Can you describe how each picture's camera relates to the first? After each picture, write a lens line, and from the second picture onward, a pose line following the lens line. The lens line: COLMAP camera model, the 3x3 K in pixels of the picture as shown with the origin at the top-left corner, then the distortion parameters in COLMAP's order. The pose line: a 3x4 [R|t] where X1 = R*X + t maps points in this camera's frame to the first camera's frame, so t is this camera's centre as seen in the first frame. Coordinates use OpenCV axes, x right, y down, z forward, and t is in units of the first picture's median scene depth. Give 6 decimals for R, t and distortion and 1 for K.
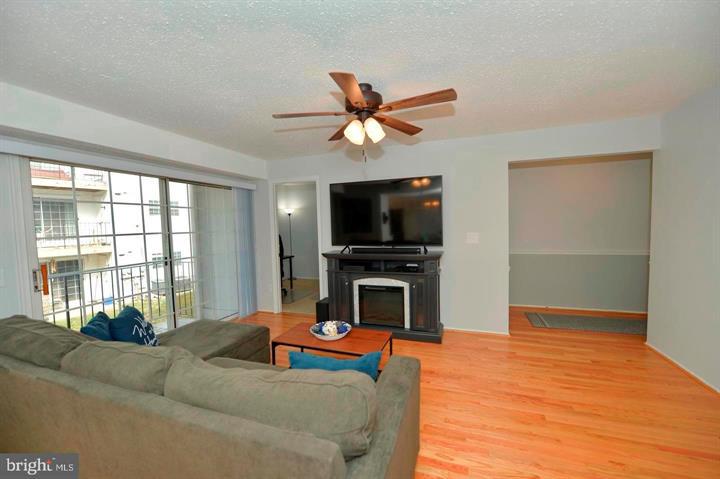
lens RADIAL K [[289.6, 0, 357.5], [0, 289.6, 244.8], [0, 0, 1]] dist [0.001656, 0.000014]
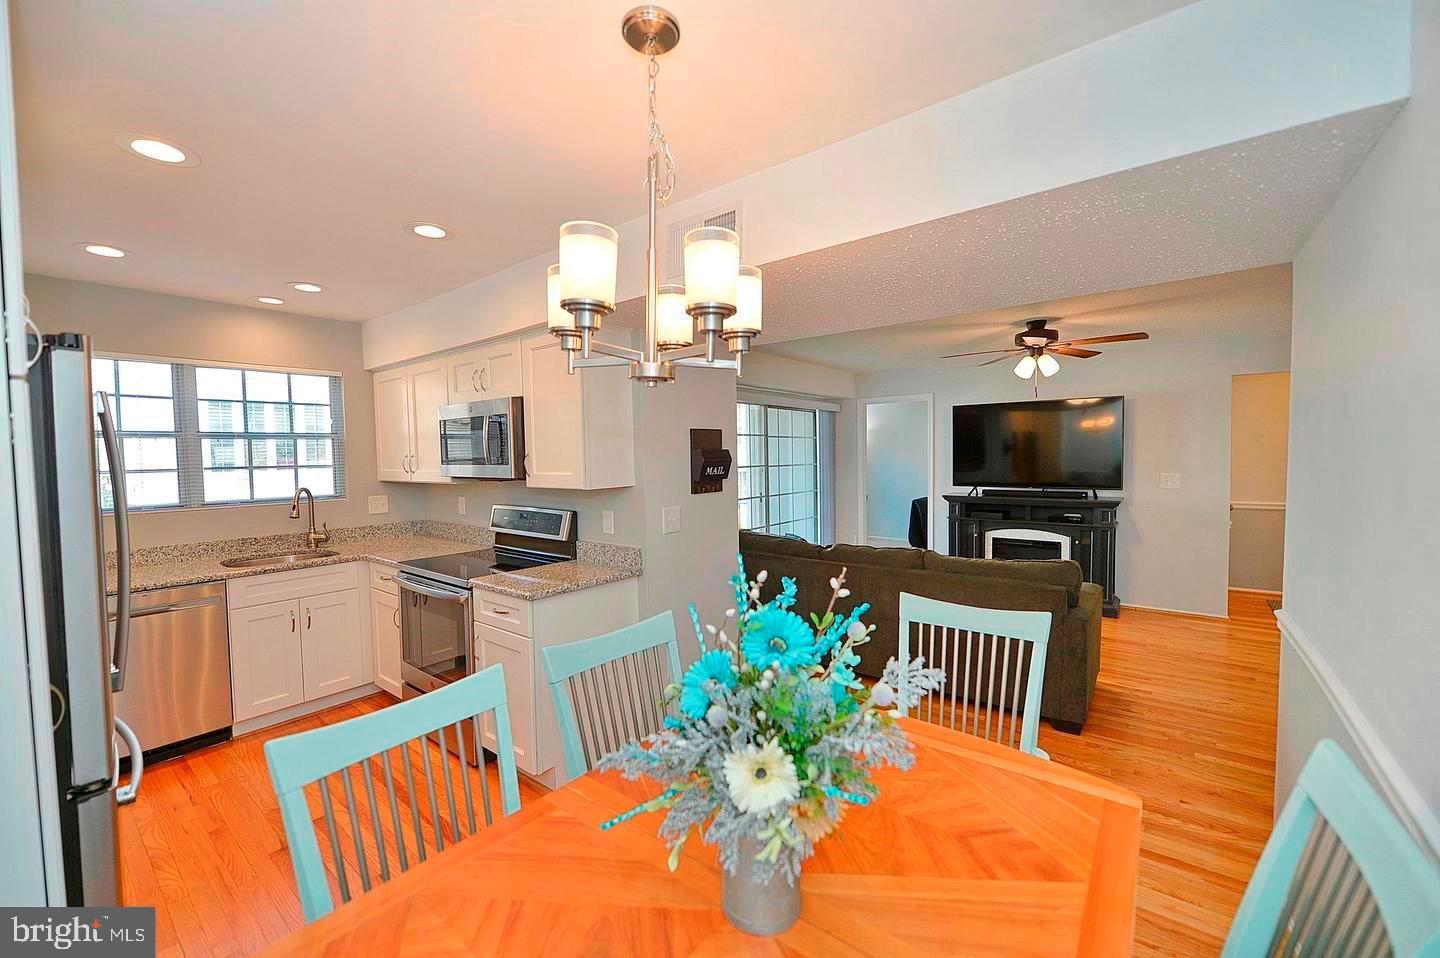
lens RADIAL K [[579.2, 0, 715.2], [0, 579.2, 482.5], [0, 0, 1]] dist [0.001656, 0.000014]
pose [[0.952640, 0.027367, -0.302868, -0.248800], [-0.032212, 0.999420, -0.011013, 0.034083], [0.302391, 0.020248, 0.952969, -0.729548]]
